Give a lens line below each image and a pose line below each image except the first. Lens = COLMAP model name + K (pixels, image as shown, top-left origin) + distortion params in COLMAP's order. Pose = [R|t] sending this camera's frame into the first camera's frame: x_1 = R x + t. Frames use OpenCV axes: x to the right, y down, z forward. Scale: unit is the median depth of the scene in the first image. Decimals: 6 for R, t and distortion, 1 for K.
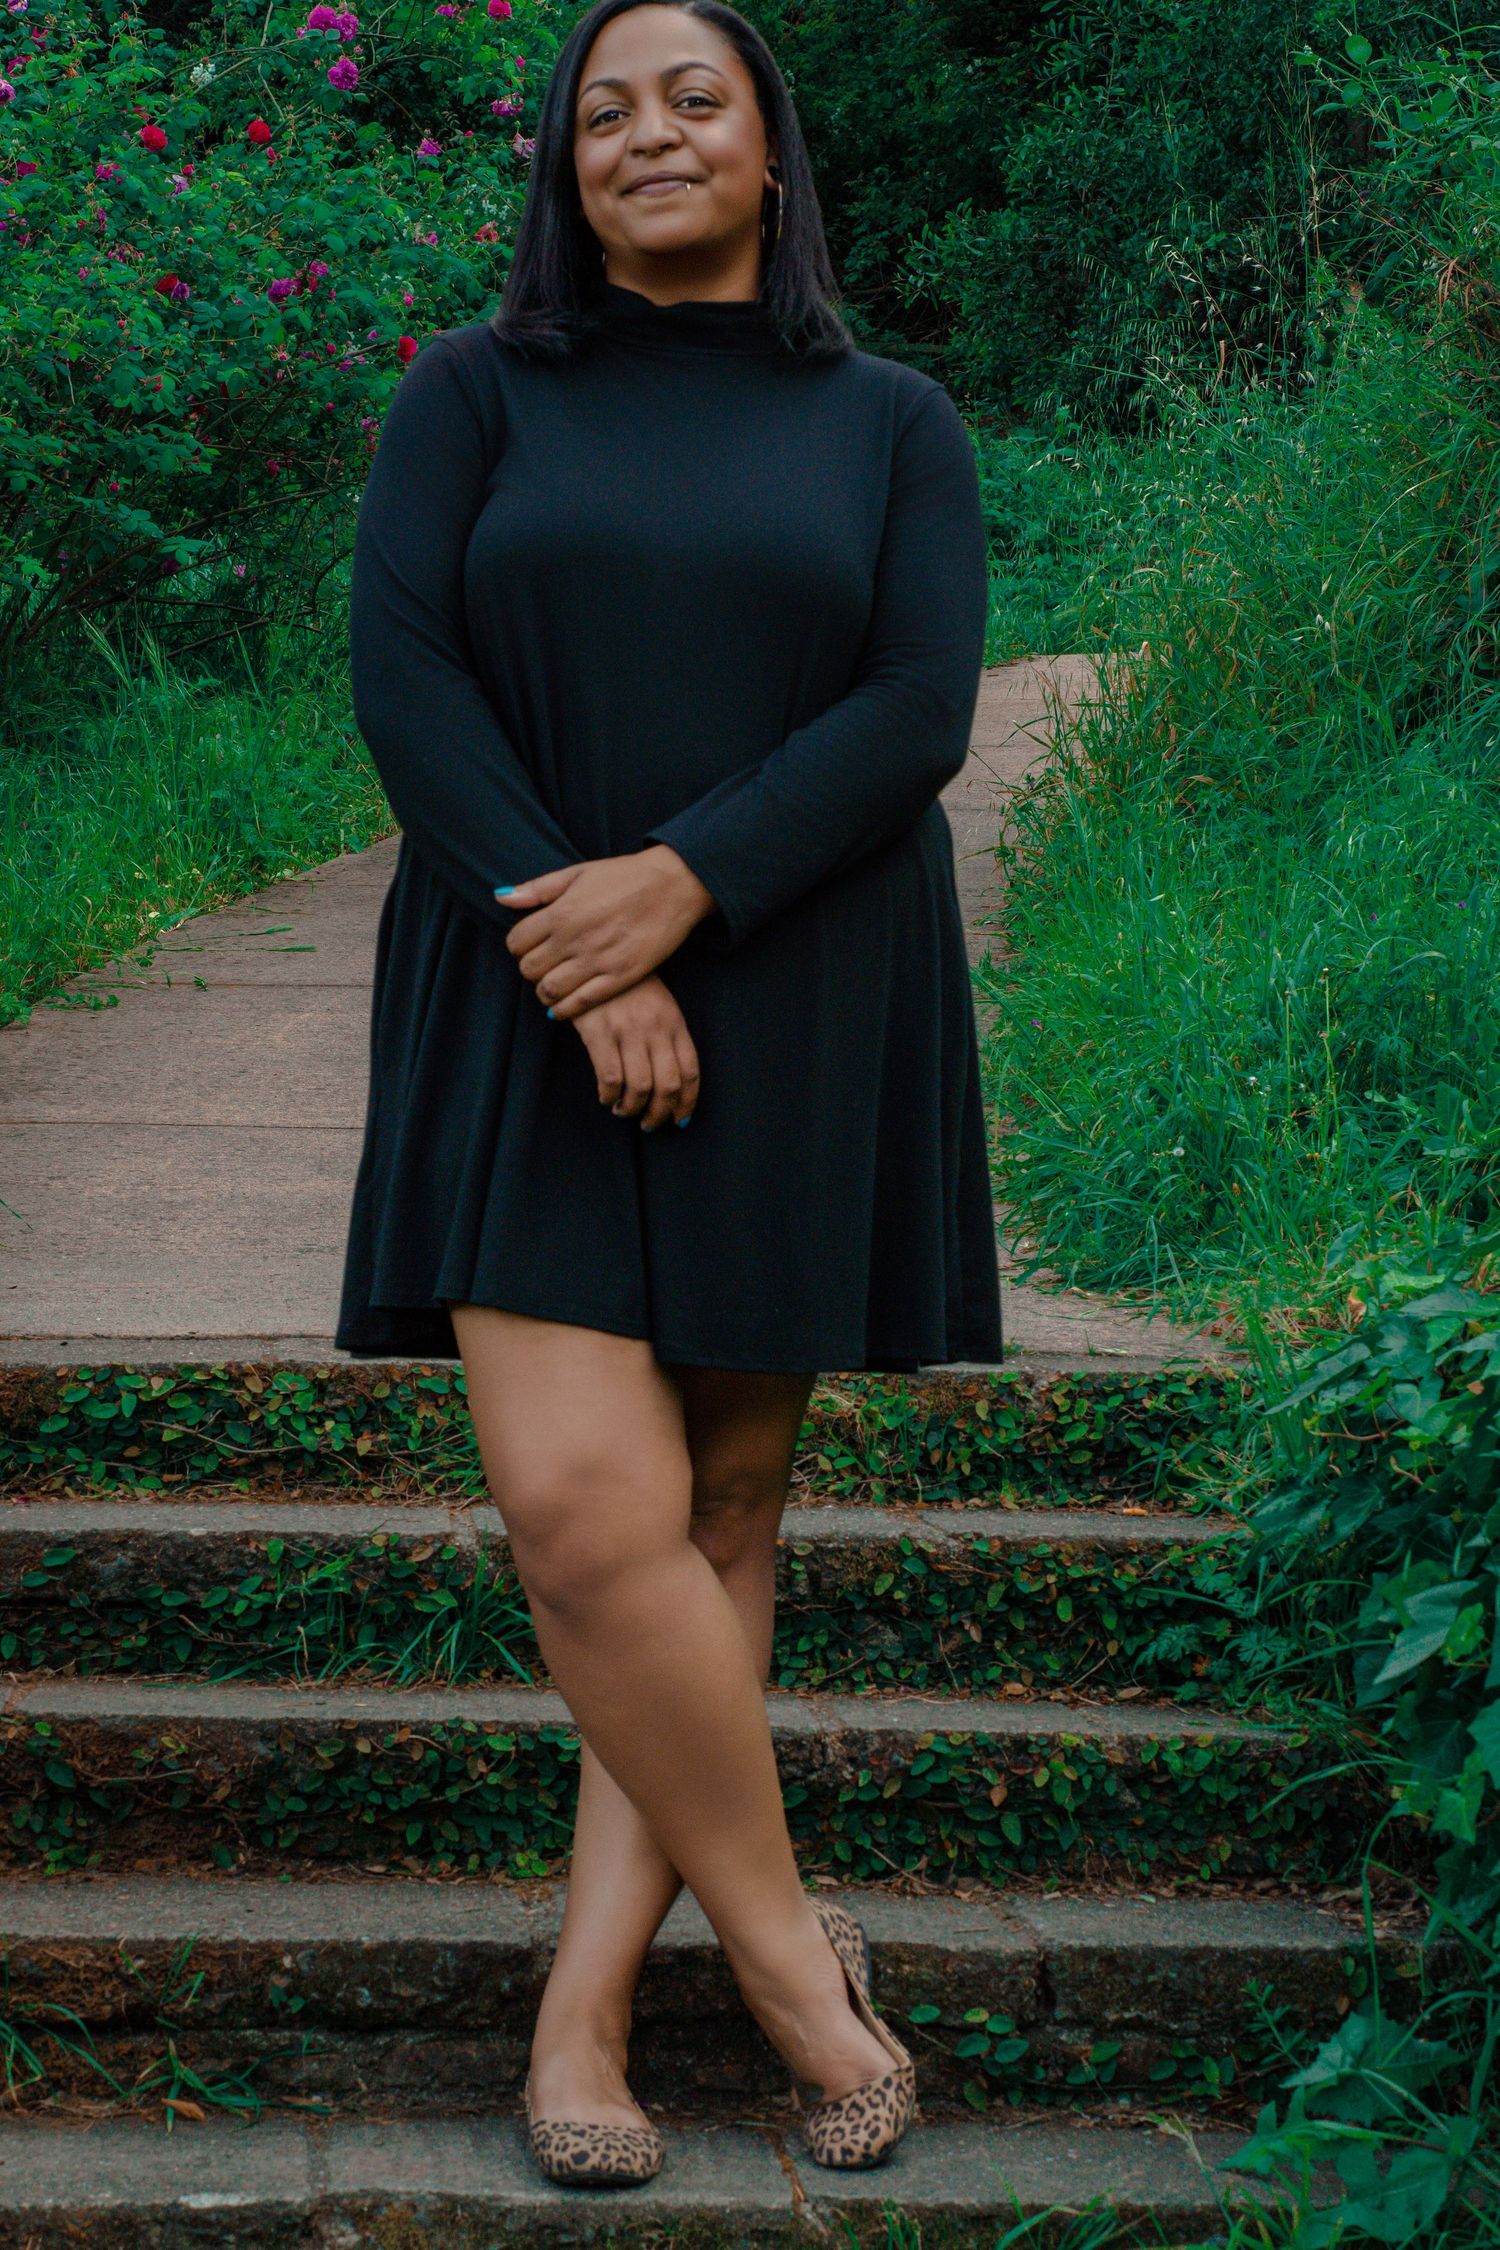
lens RADIAL K [[4939.4, 0, 750.0], [0, 4939.4, 1125.0], [0, 0, 1]] dist [0.210769, 0.148943]
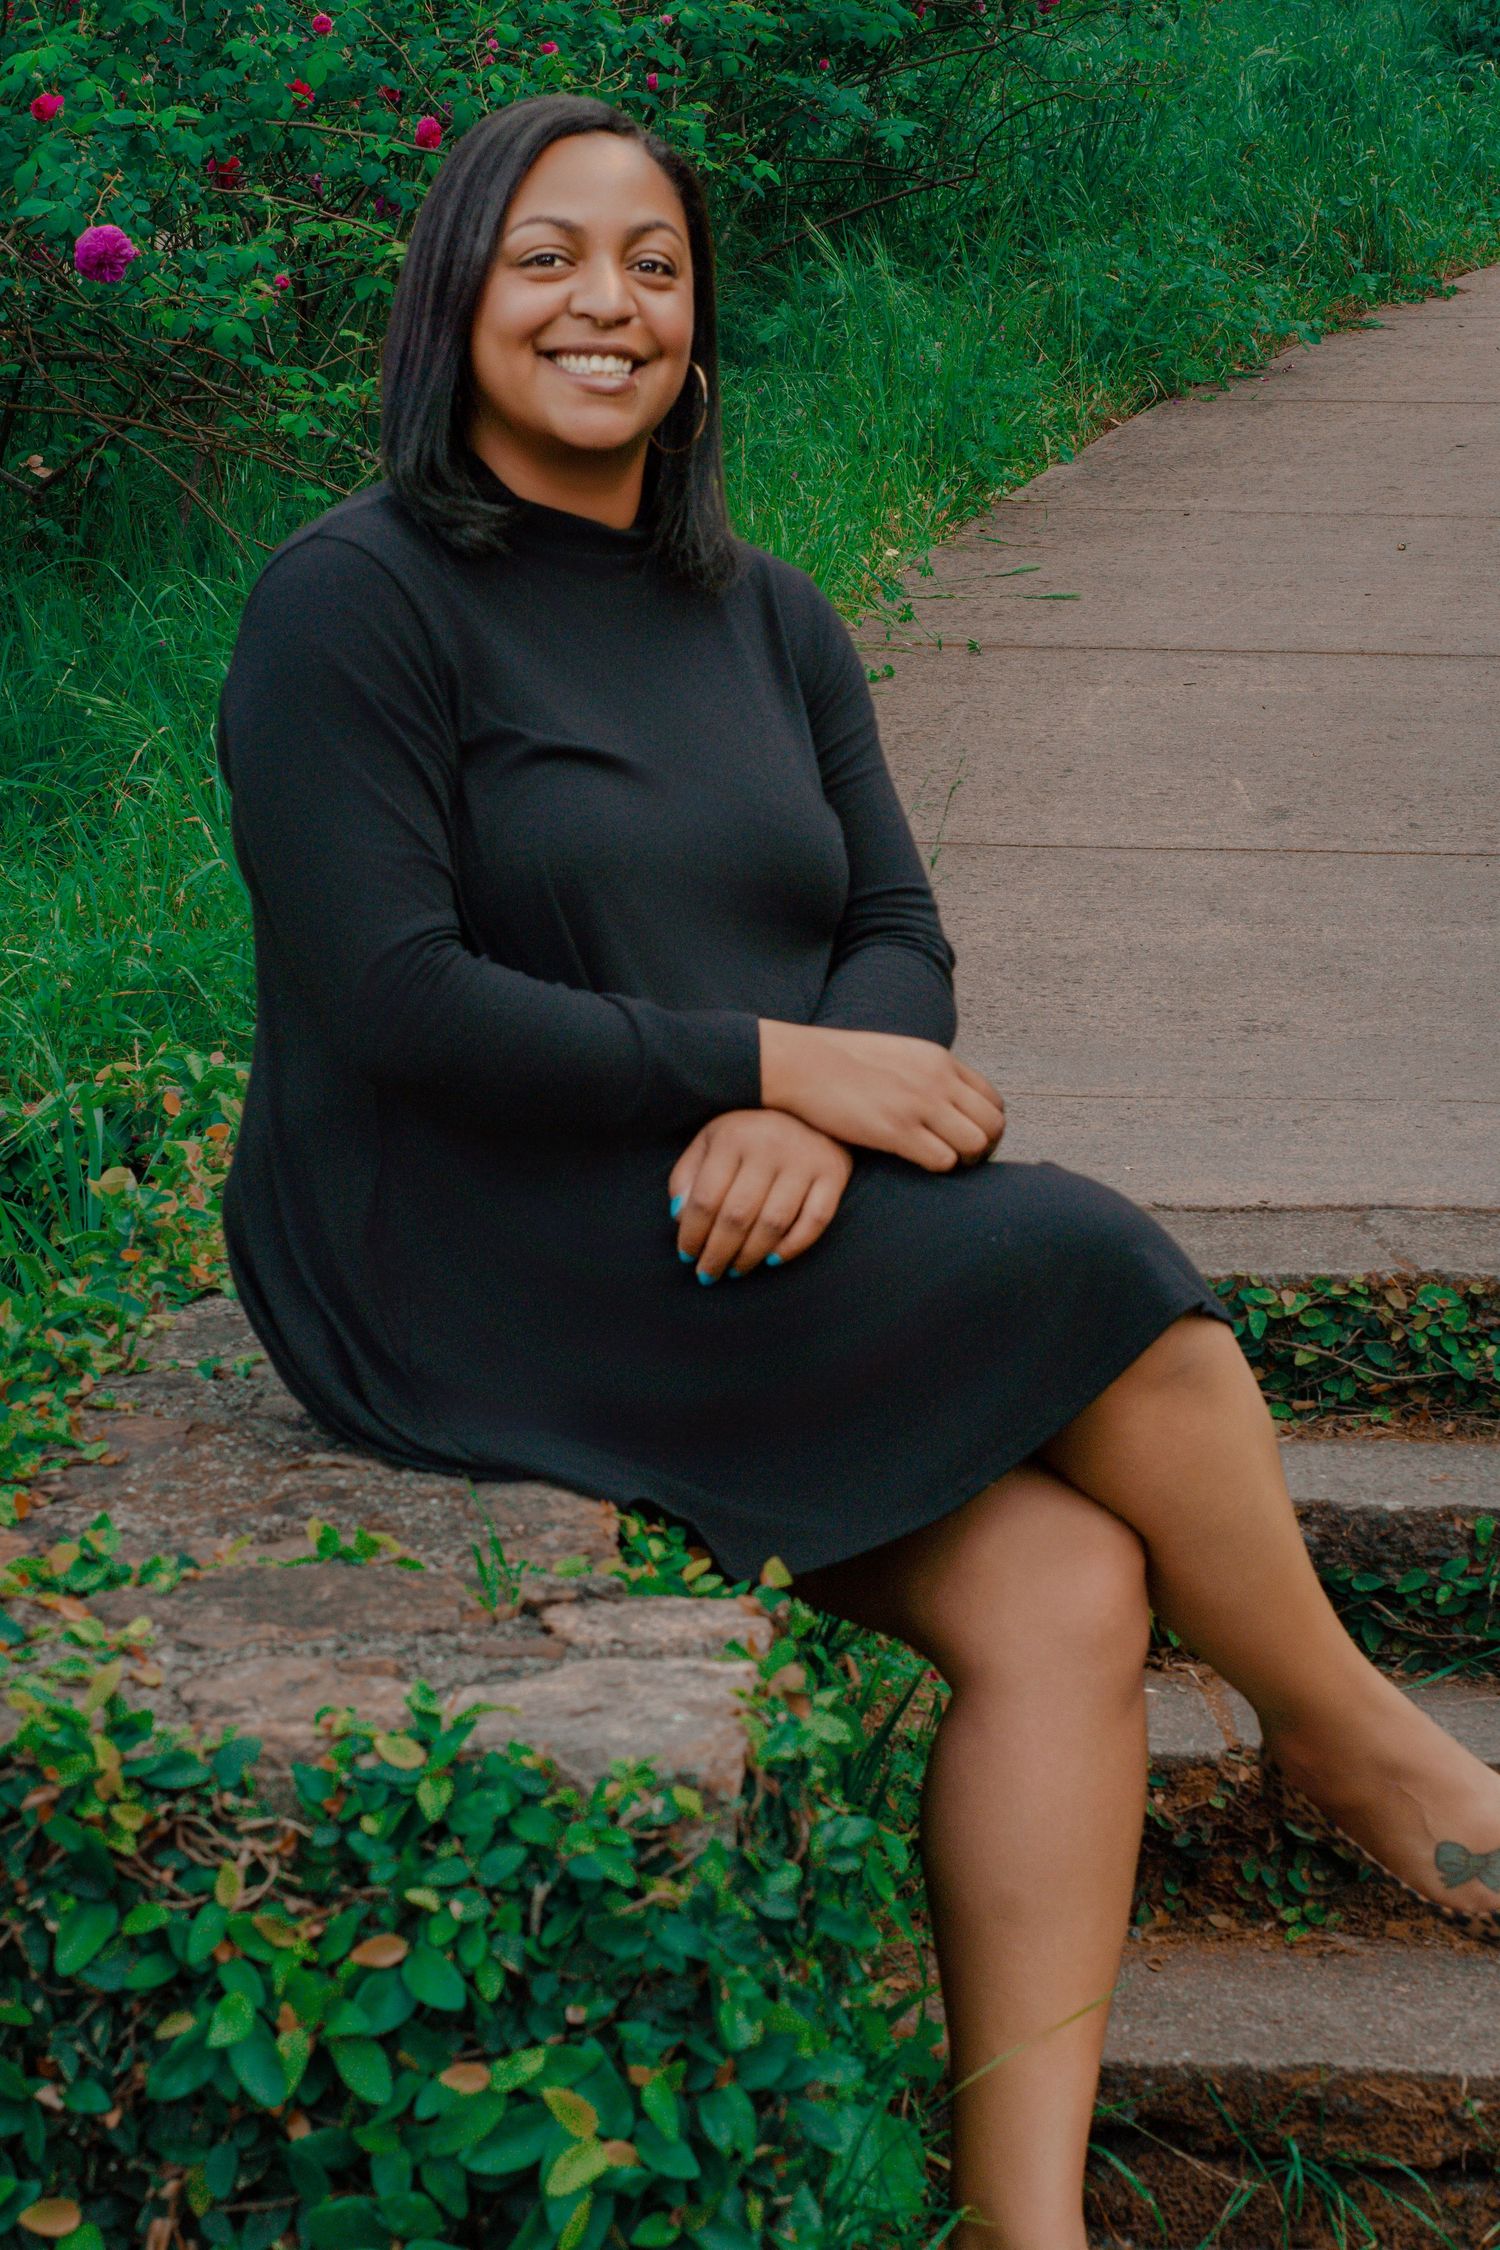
lens RADIAL K [[4939.4, 0, 750.0], [0, 4939.4, 1125.0], [0, 0, 1]] dist [0.210769, 0.148943]
pose [[0.997083, 0.012383, -0.075312, -0.158331], [-0.004136, 0.994068, 0.108685, -0.076695], [0.076211, -0.108056, 0.991219, 0.144260]]
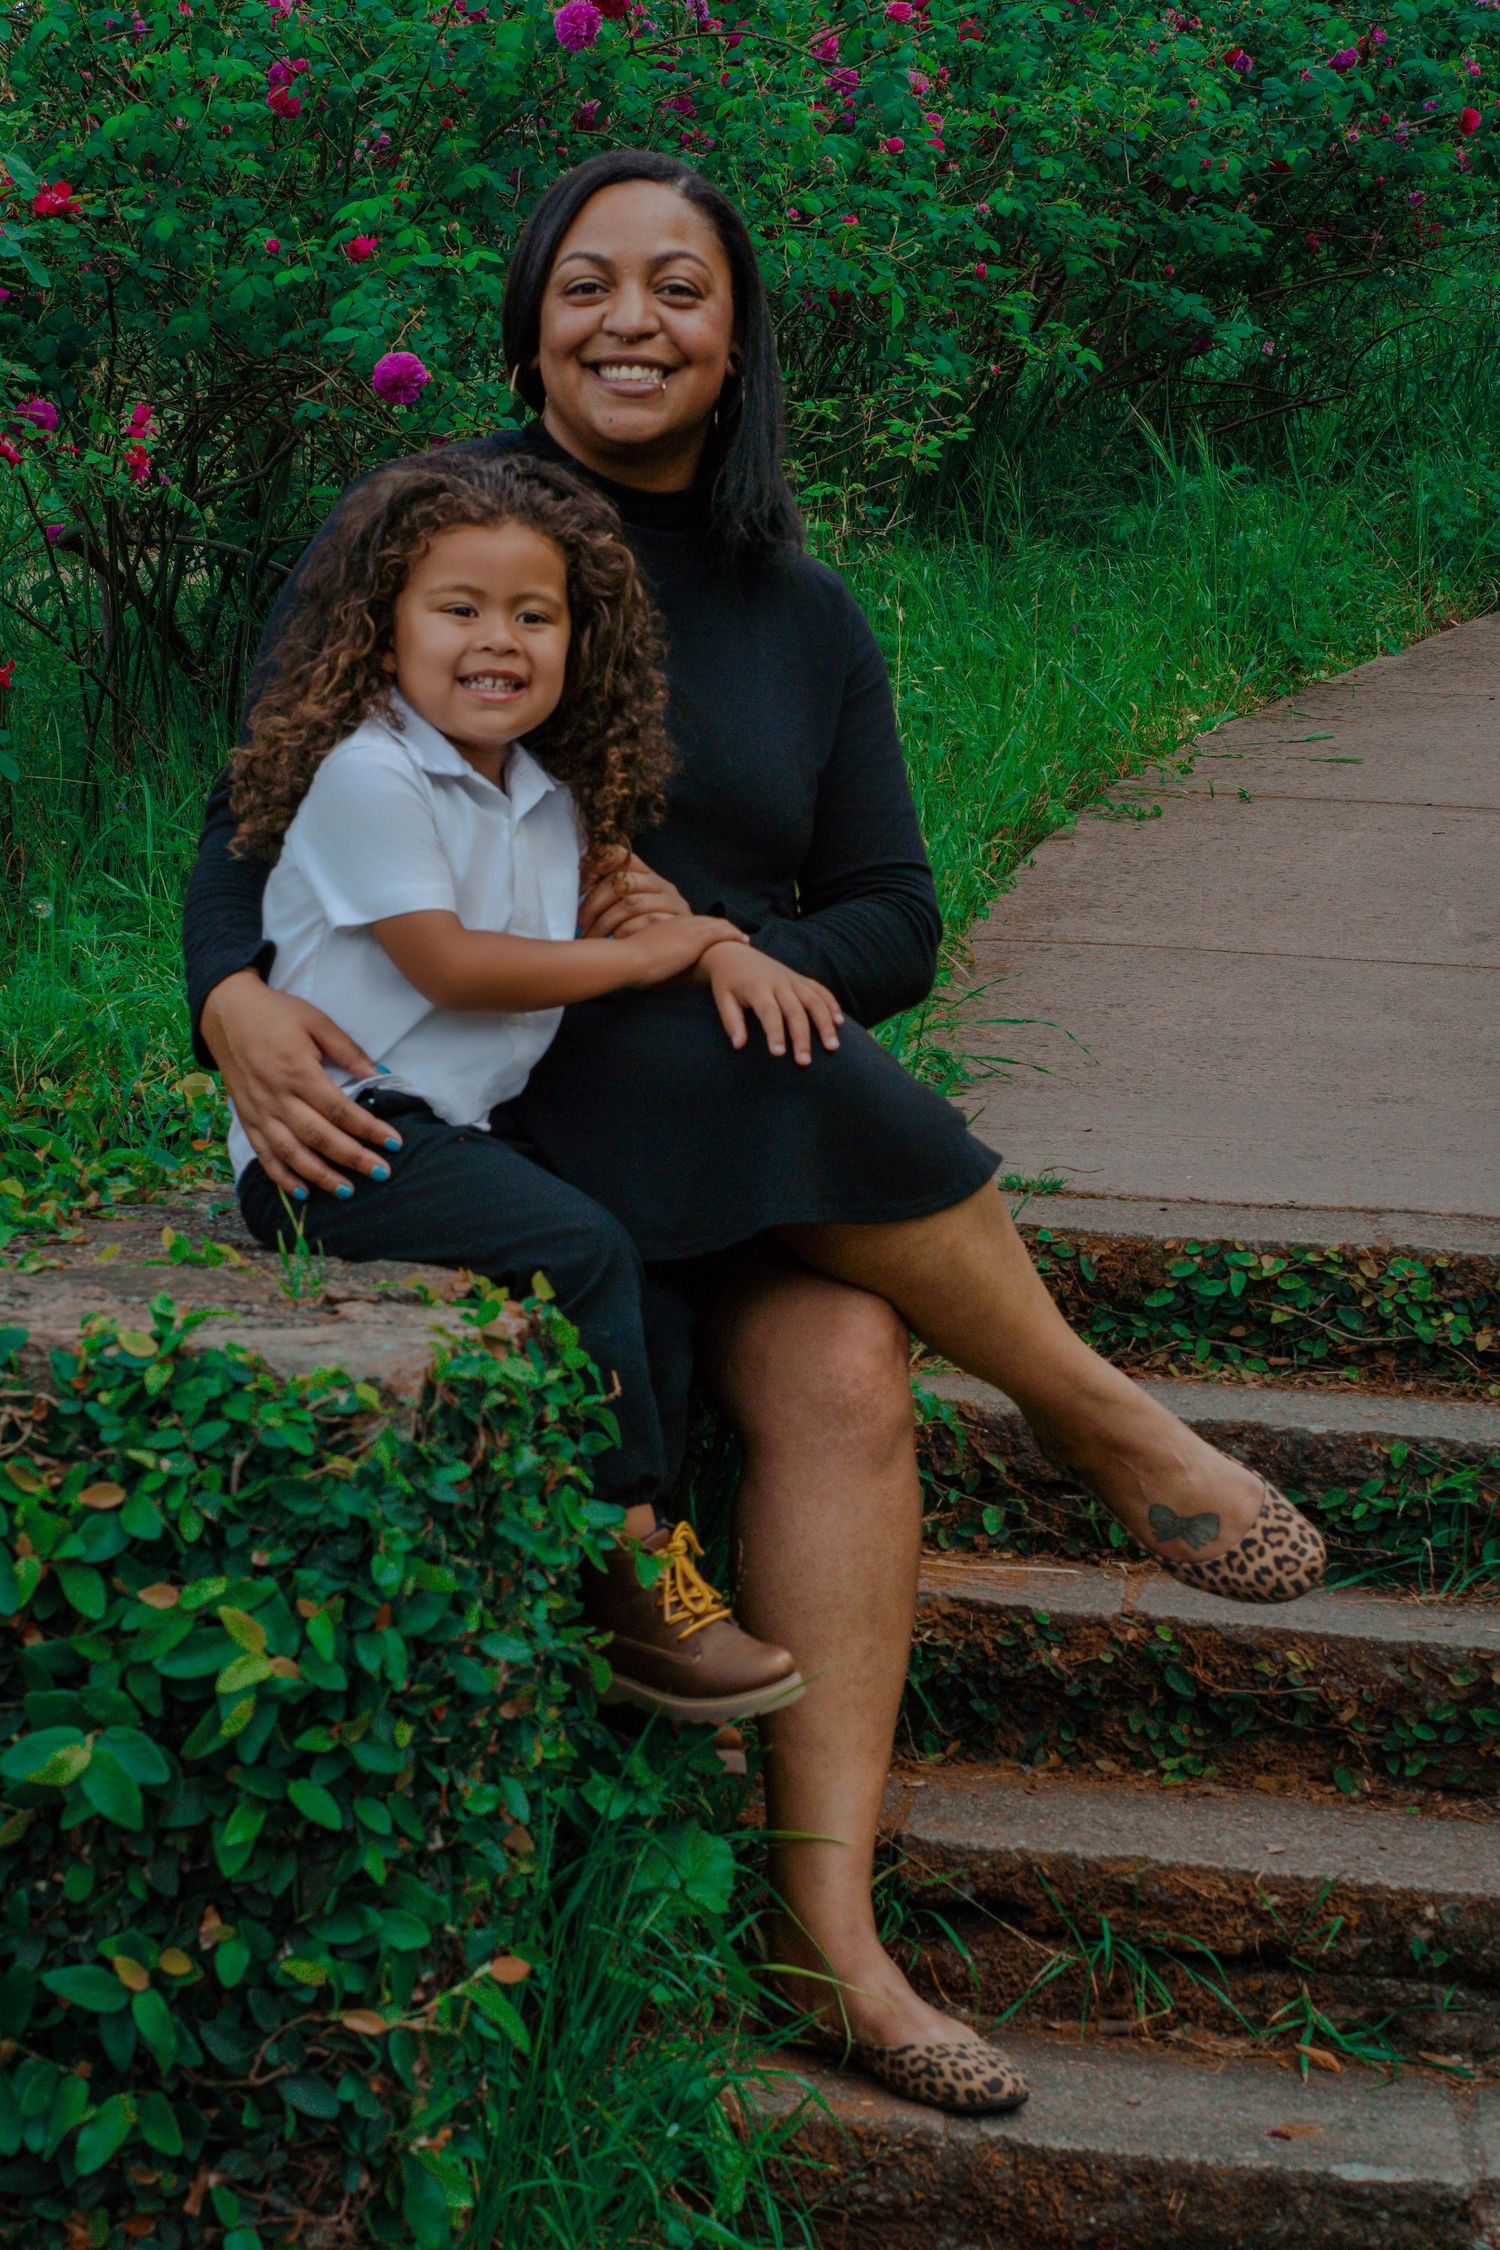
lens RADIAL K [[4939.4, 0, 750.0], [0, 4939.4, 1125.0], [0, 0, 1]] dist [0.210769, 0.148943]
pose [[0.981611, 0.051556, -0.183801, -0.046212], [-0.042414, 0.997676, 0.053333, -0.022432], [0.186123, -0.044556, 0.981516, 0.046977]]
